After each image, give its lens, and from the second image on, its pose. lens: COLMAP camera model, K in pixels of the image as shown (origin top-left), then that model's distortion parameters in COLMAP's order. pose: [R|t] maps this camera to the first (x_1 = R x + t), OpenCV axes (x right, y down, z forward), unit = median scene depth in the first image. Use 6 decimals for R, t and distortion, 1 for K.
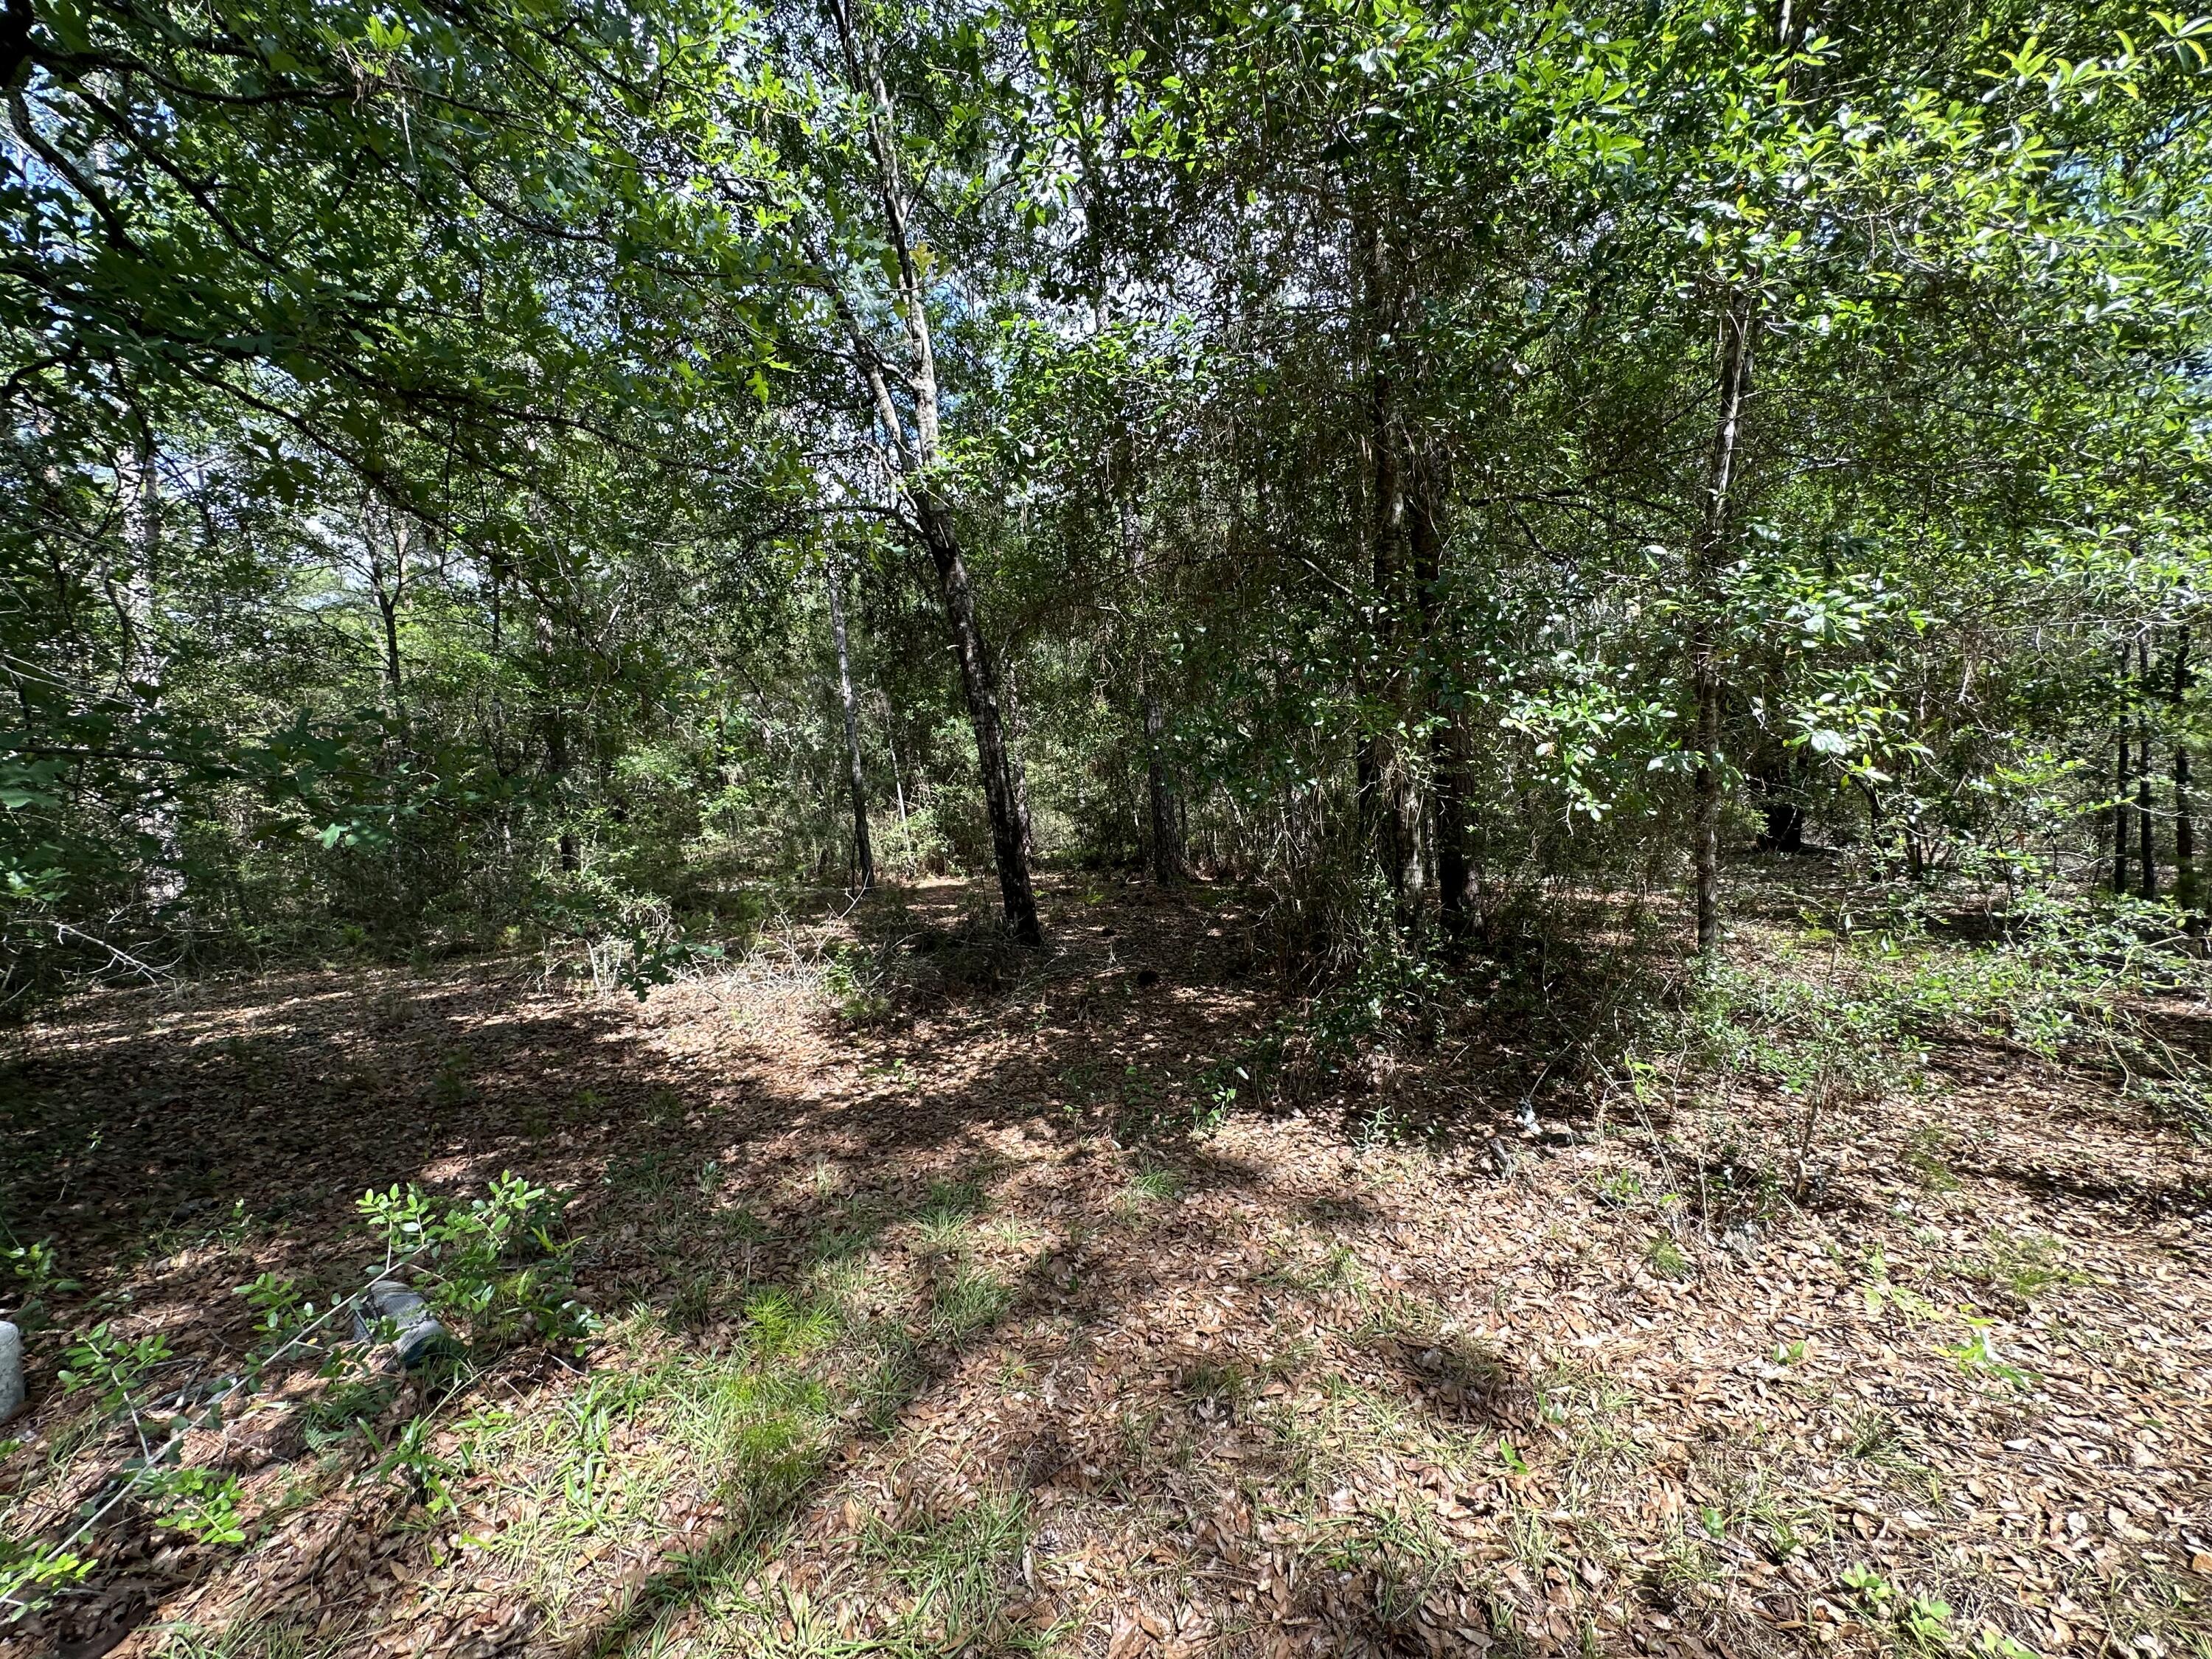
lens RADIAL K [[884.3, 0, 1105.2], [0, 884.3, 829.7], [0, 0, 1]] dist [0.001173, 0.000337]
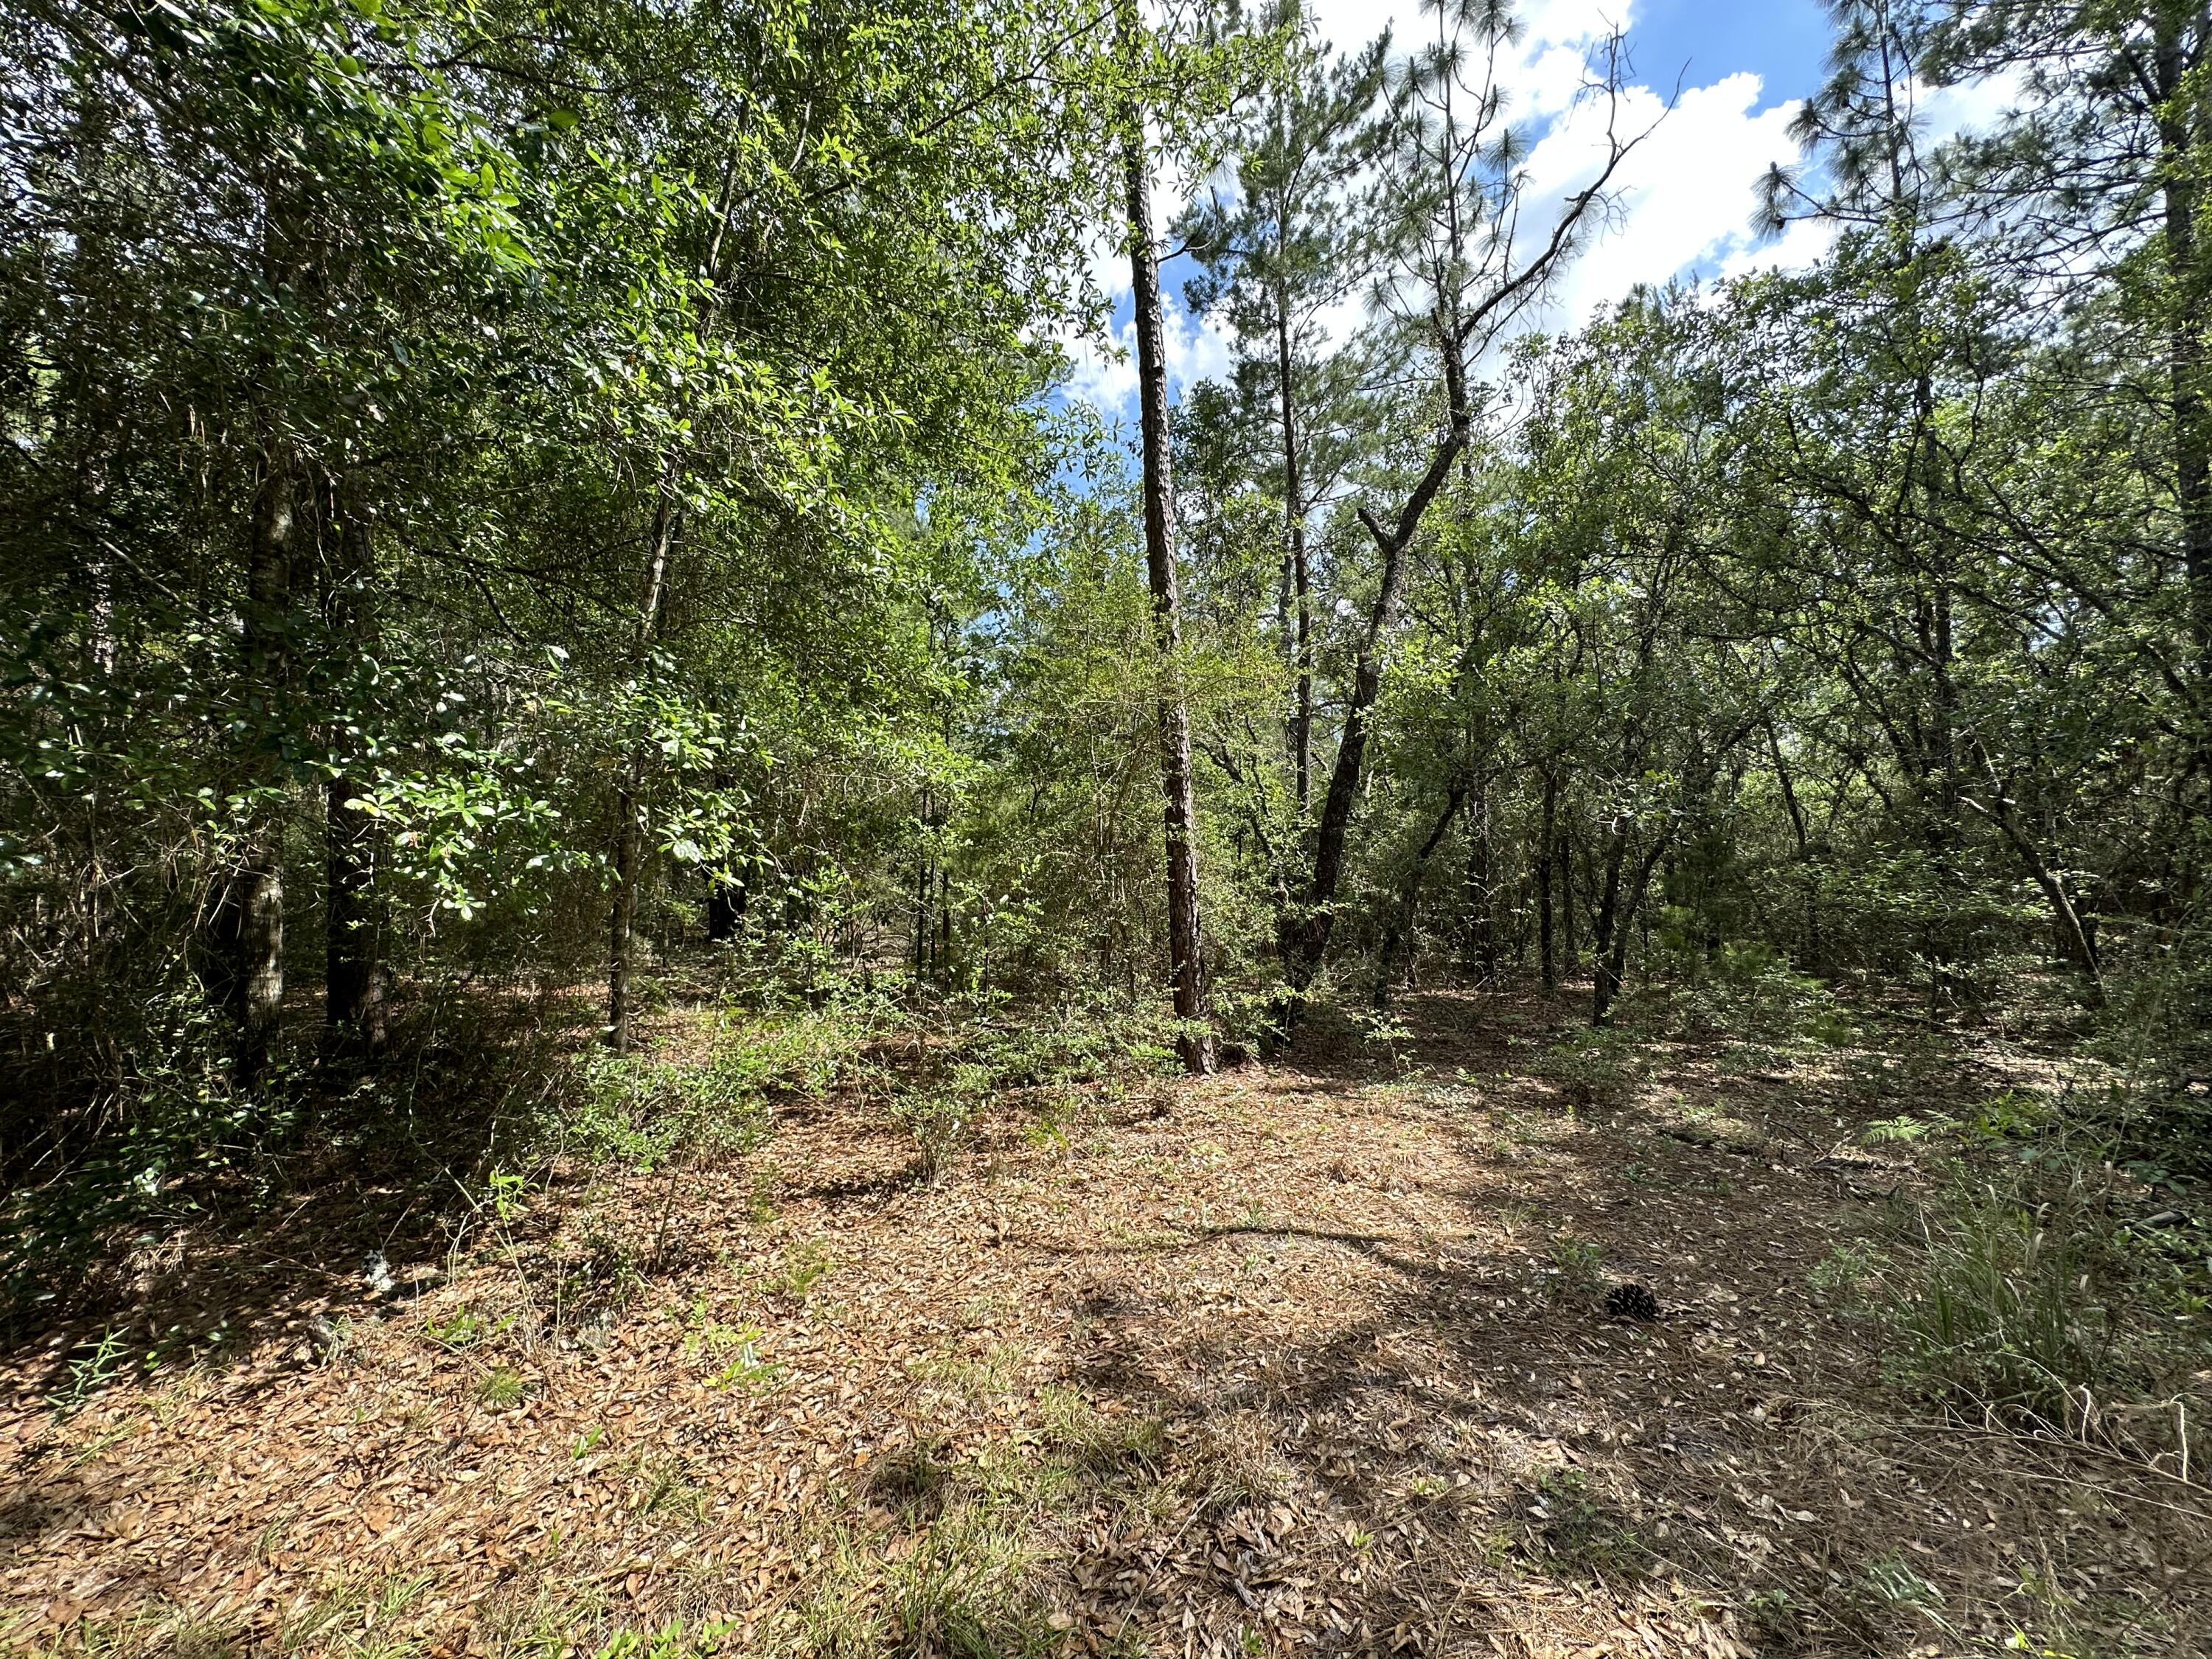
lens RADIAL K [[884.3, 0, 1105.1], [0, 884.3, 829.2], [0, 0, 1]] dist [0.001173, 0.000337]
pose [[0.515766, 0.082336, 0.852764, 0.096510], [0.003459, 0.995163, -0.098176, -0.010598], [-0.856722, 0.053585, 0.512987, -0.053459]]
